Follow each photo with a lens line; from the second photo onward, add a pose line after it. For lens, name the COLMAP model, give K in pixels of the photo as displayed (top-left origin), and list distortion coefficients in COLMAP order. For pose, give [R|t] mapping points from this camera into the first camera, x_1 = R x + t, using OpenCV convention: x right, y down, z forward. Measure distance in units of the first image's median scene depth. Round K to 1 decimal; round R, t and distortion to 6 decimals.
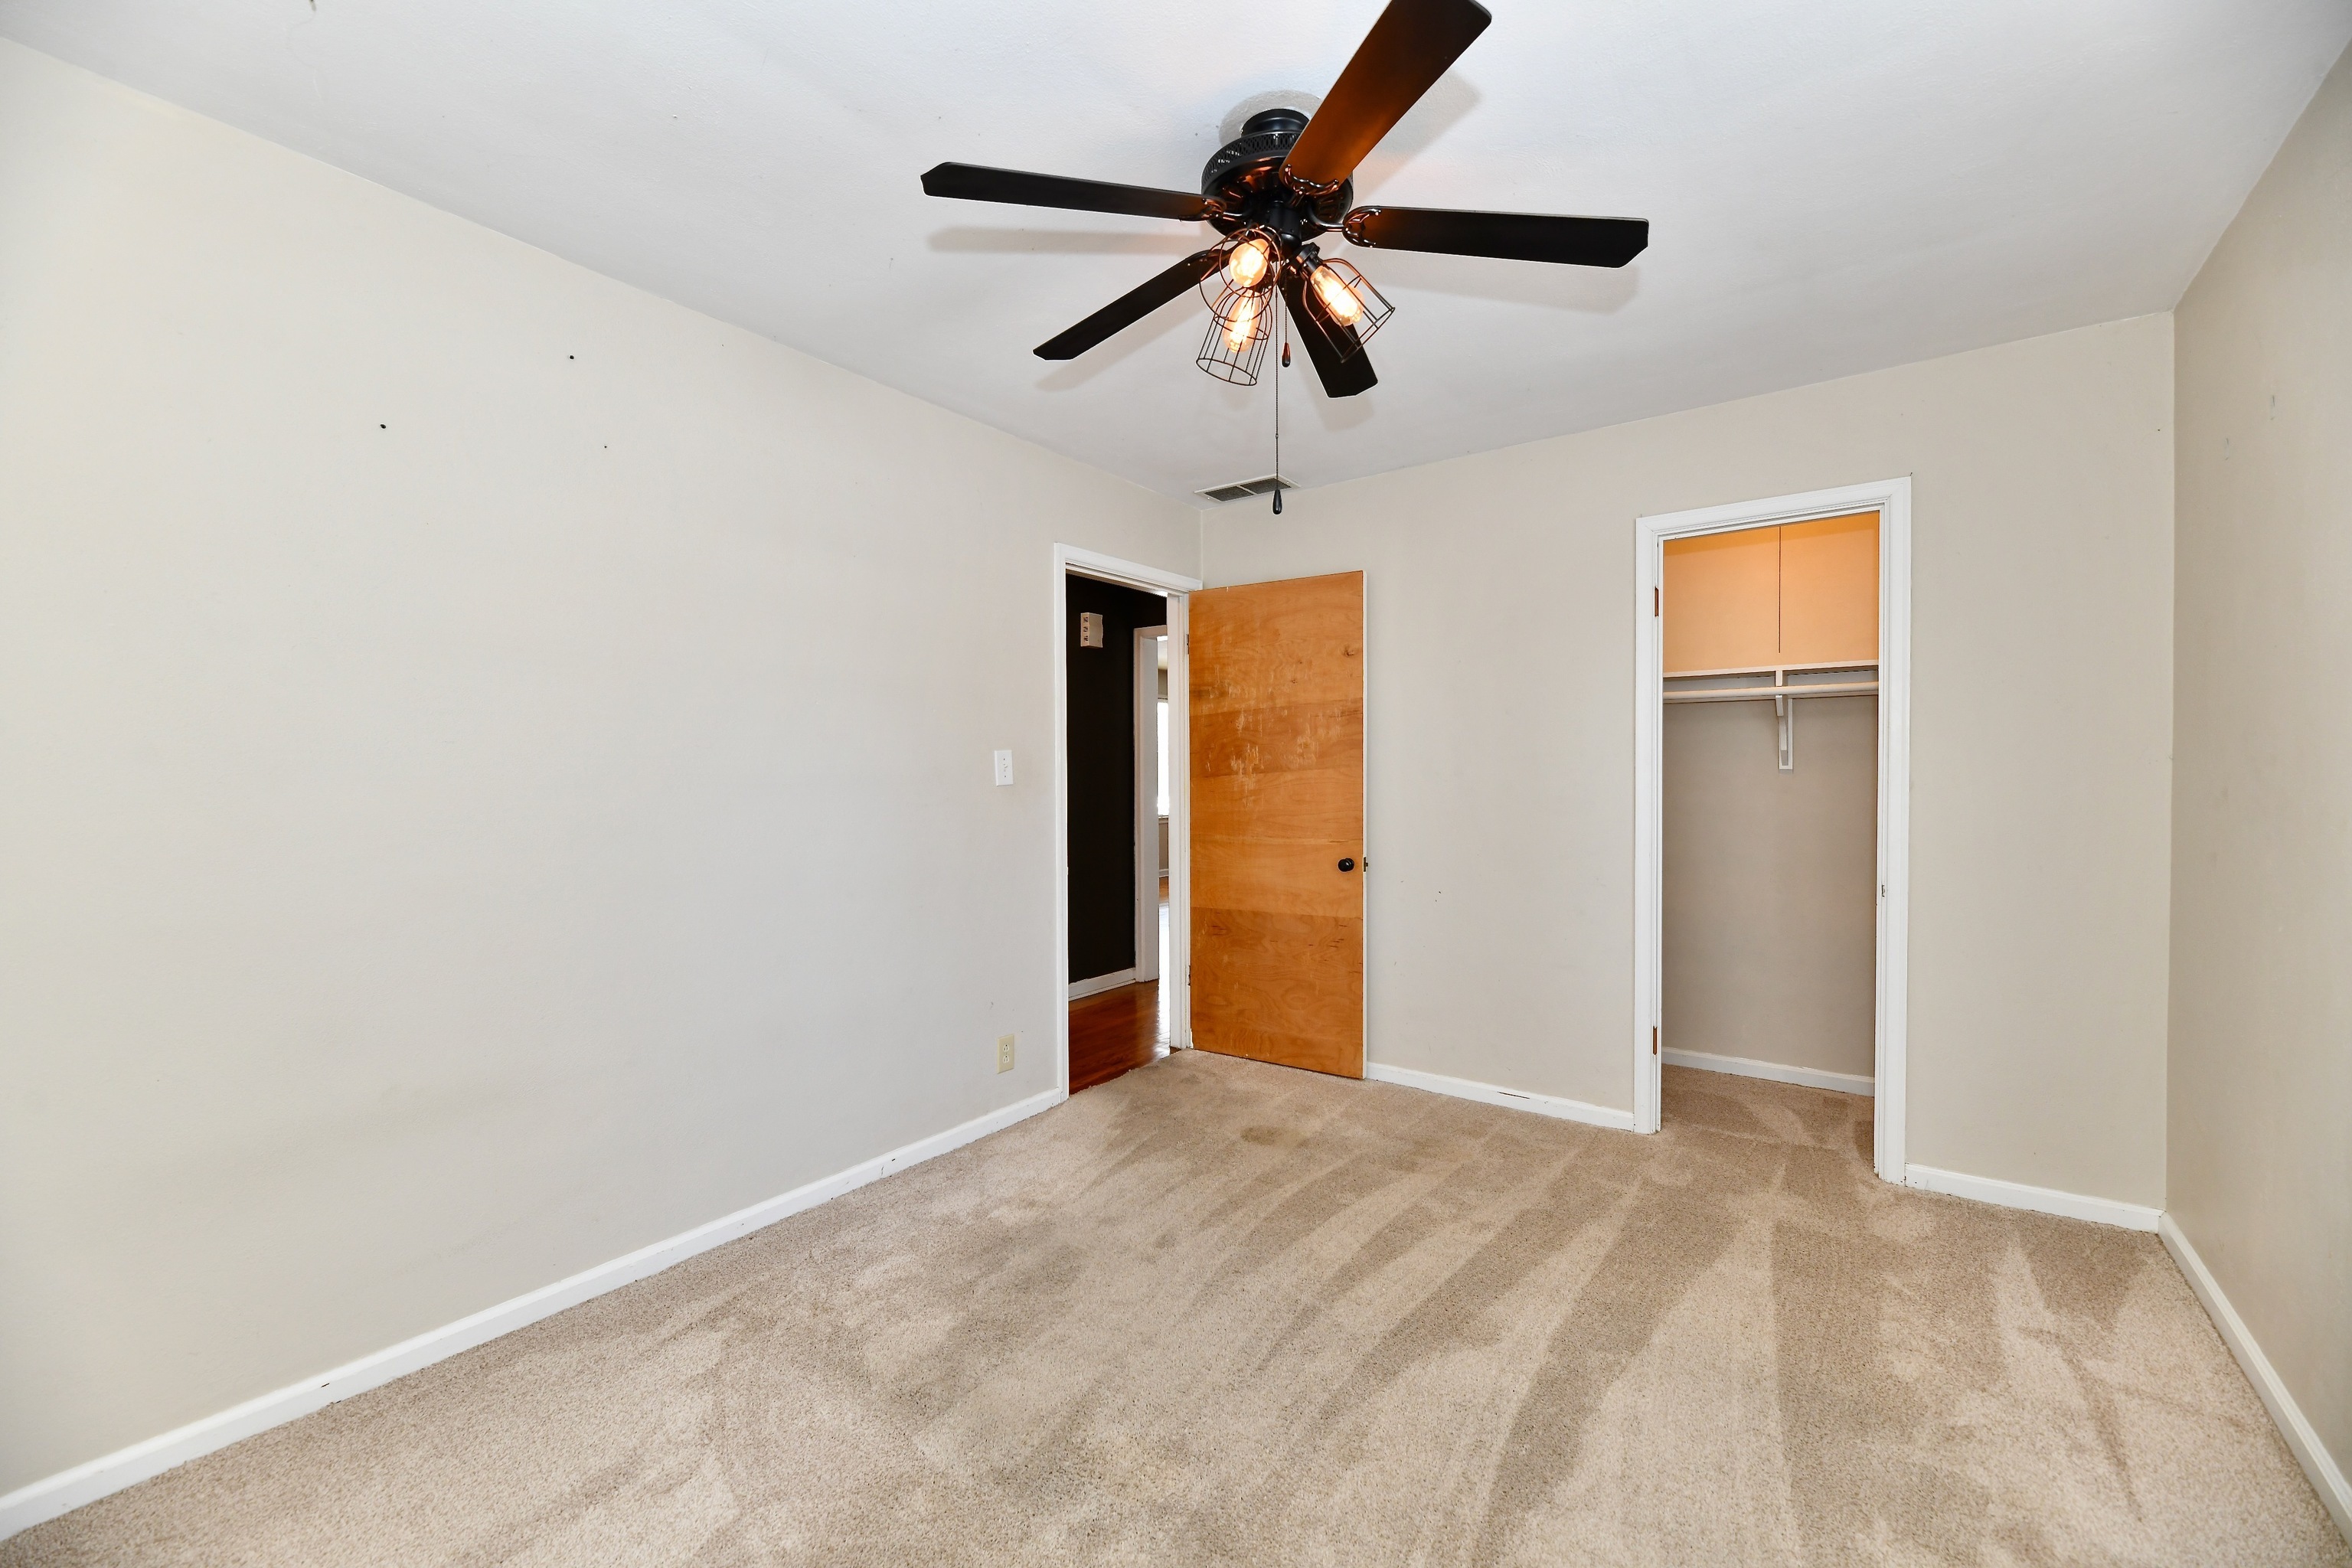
lens RADIAL K [[942.0, 0, 1168.1], [0, 942.0, 790.2], [0, 0, 1]] dist [0.002091, -0.004137]
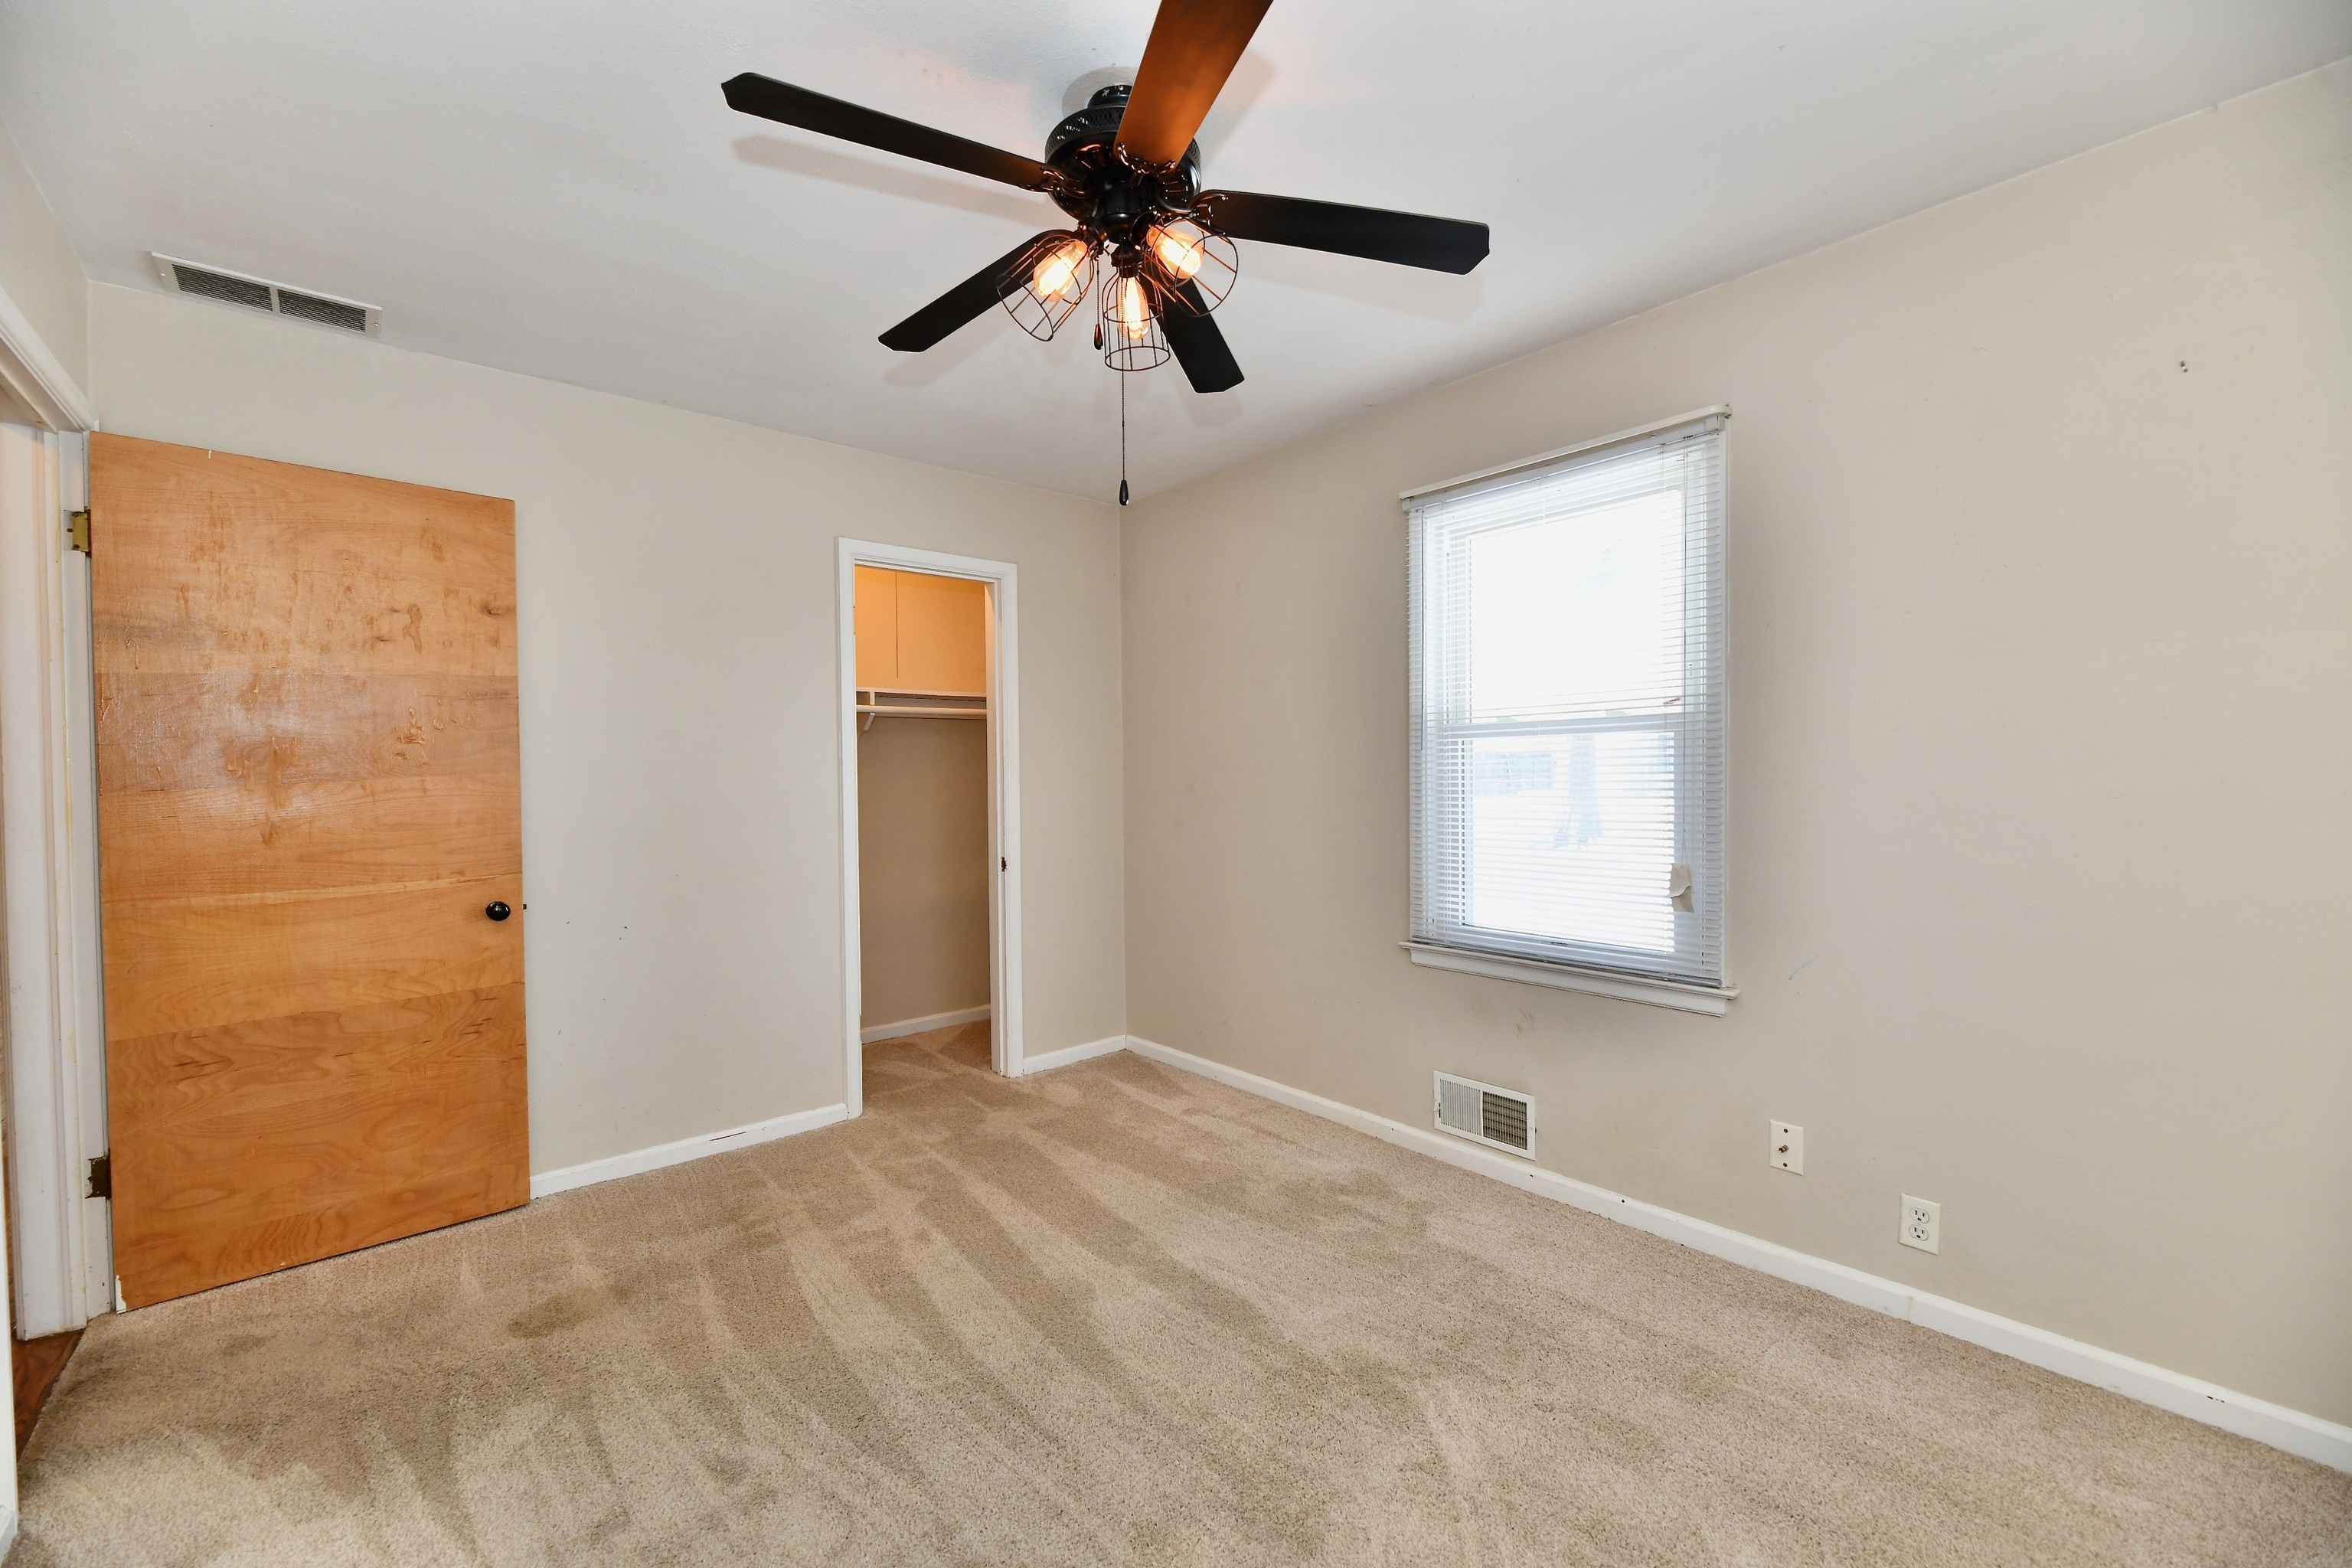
lens RADIAL K [[942.0, 0, 1168.1], [0, 942.0, 790.2], [0, 0, 1]] dist [0.002091, -0.004137]
pose [[0.224485, -0.012946, 0.974391, -0.473957], [0.025537, 0.999646, 0.007398, -0.004190], [-0.974143, 0.023223, 0.224736, 0.433404]]
